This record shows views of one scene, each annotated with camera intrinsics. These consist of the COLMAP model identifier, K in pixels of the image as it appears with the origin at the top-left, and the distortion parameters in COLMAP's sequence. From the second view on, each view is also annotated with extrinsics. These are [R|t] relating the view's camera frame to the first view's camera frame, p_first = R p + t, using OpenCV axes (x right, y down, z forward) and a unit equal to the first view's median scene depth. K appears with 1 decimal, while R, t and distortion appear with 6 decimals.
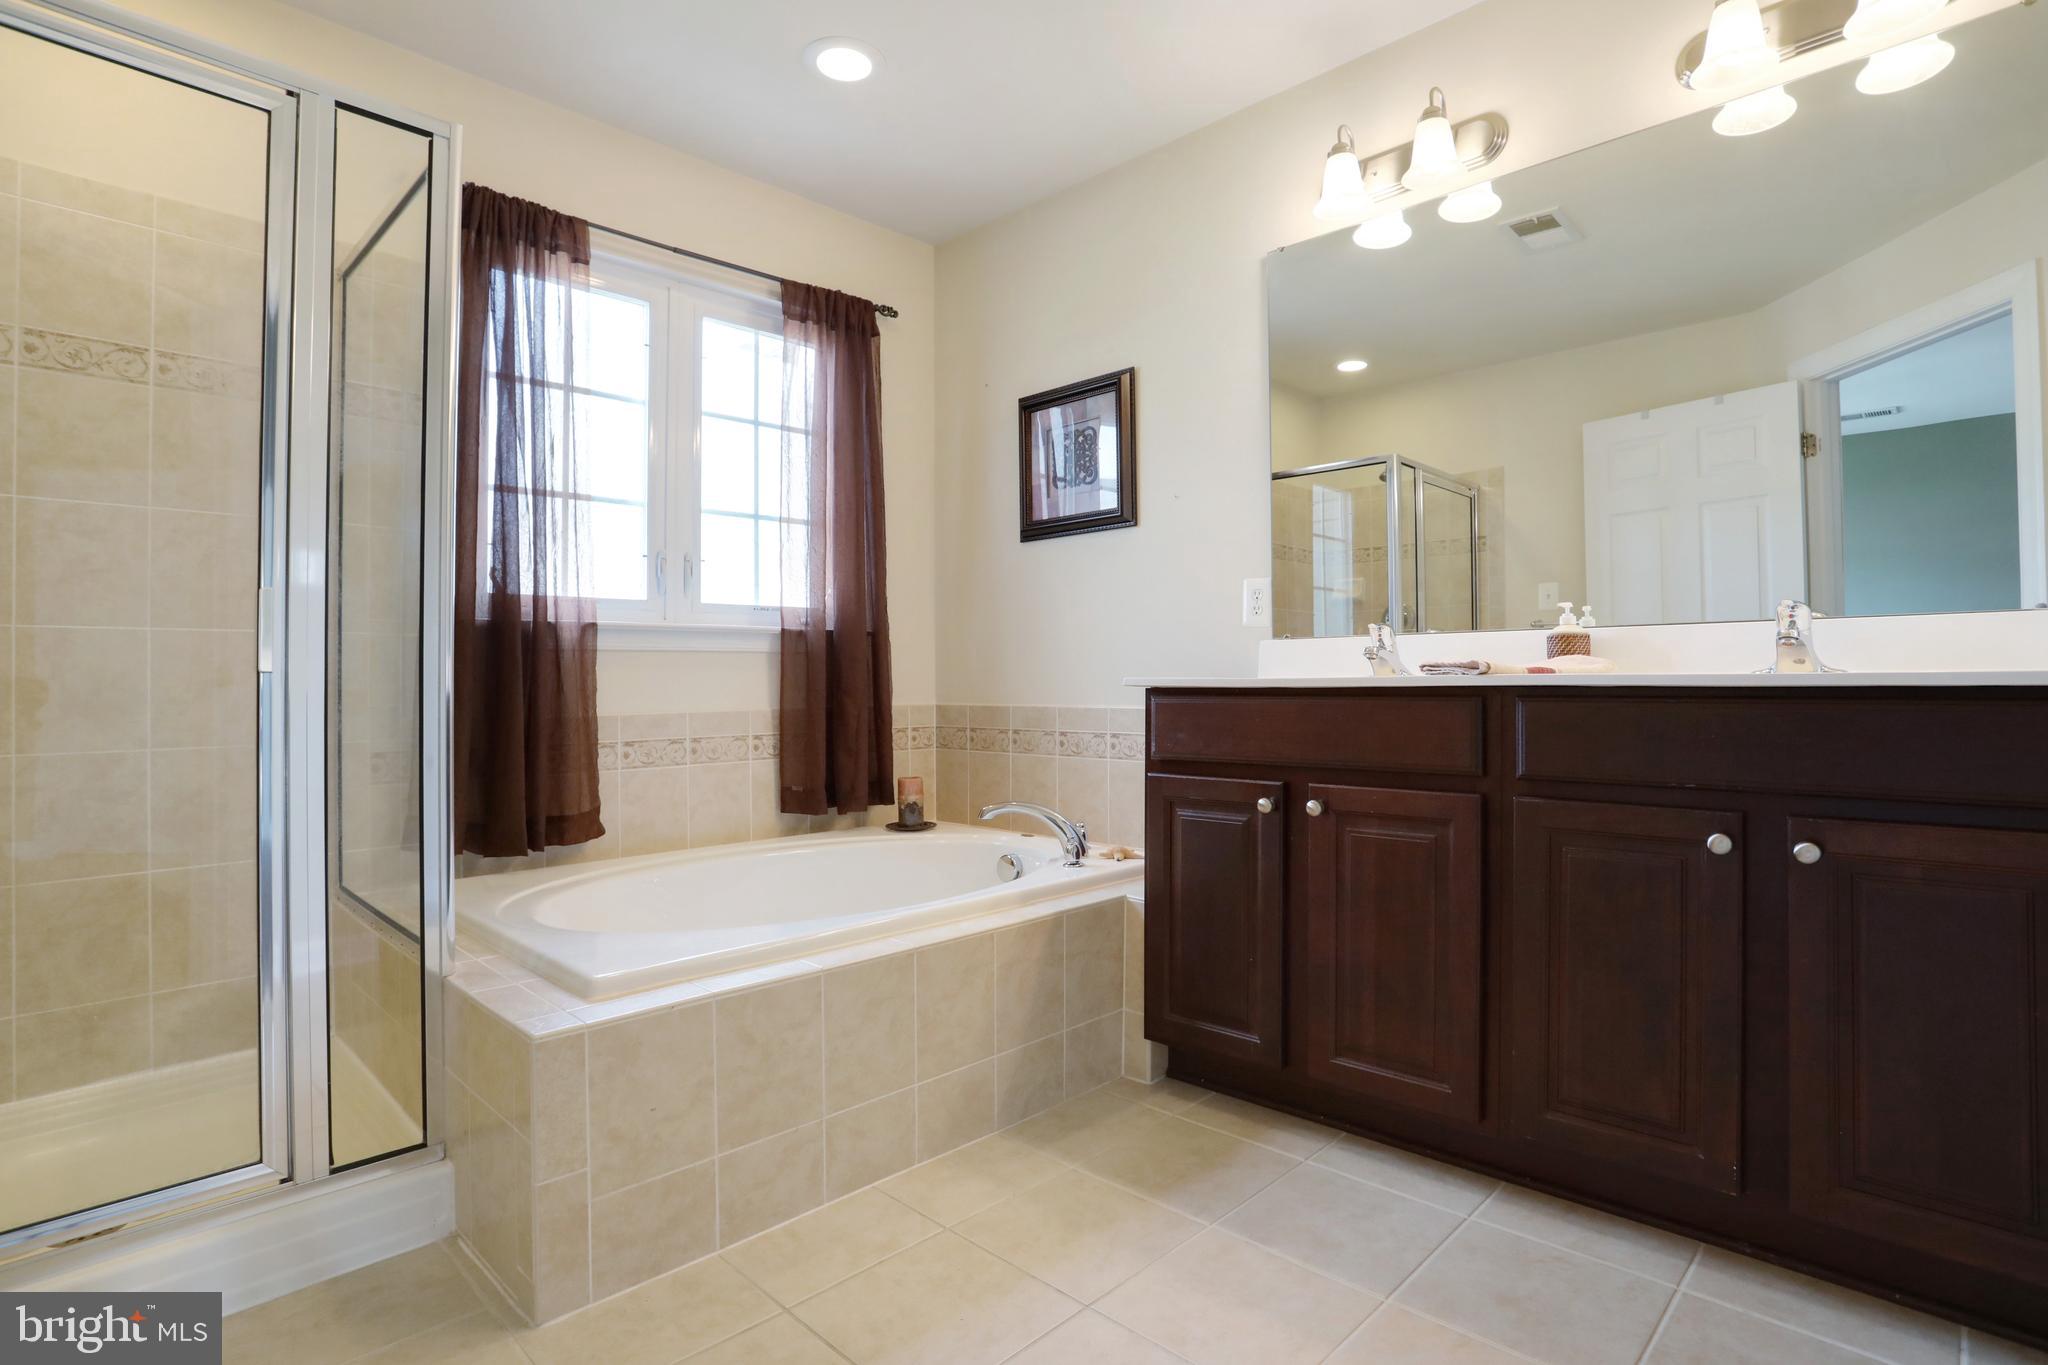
lens RADIAL K [[1022.2, 0, 1022.8], [0, 1022.2, 677.0], [0, 0, 1]] dist [-0.029727, 0.000675]
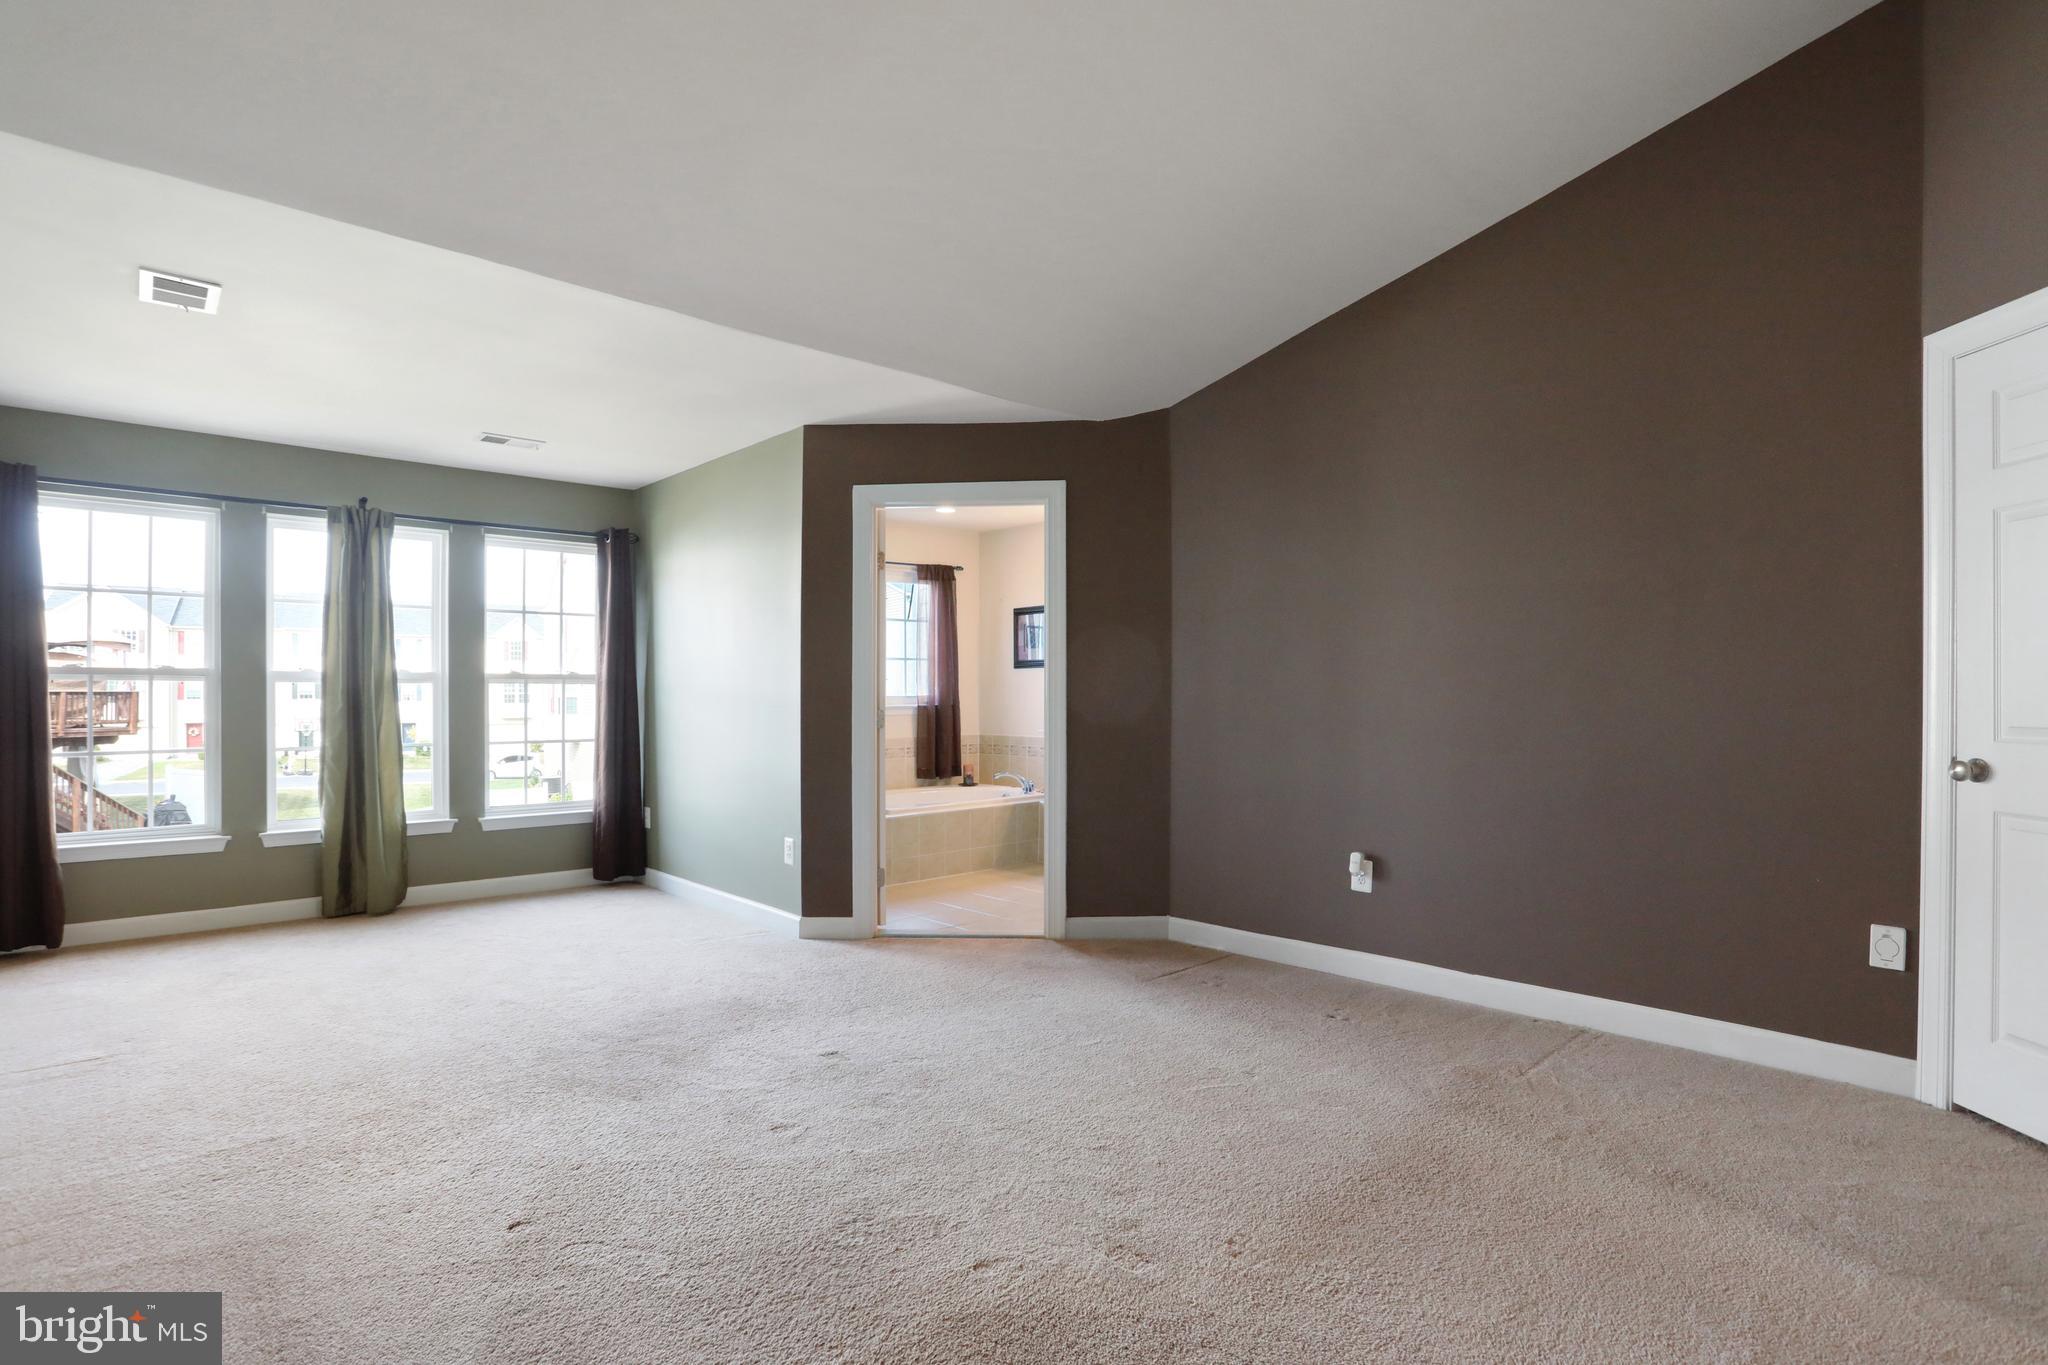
lens RADIAL K [[1022.2, 0, 1027.7], [0, 1022.2, 683.0], [0, 0, 1]] dist [-0.029727, 0.000675]
pose [[0.998734, 0.001897, -0.050265, 0.158222], [-0.002255, 0.999972, -0.007073, -0.082882], [0.050250, 0.007177, 0.998711, -1.471111]]
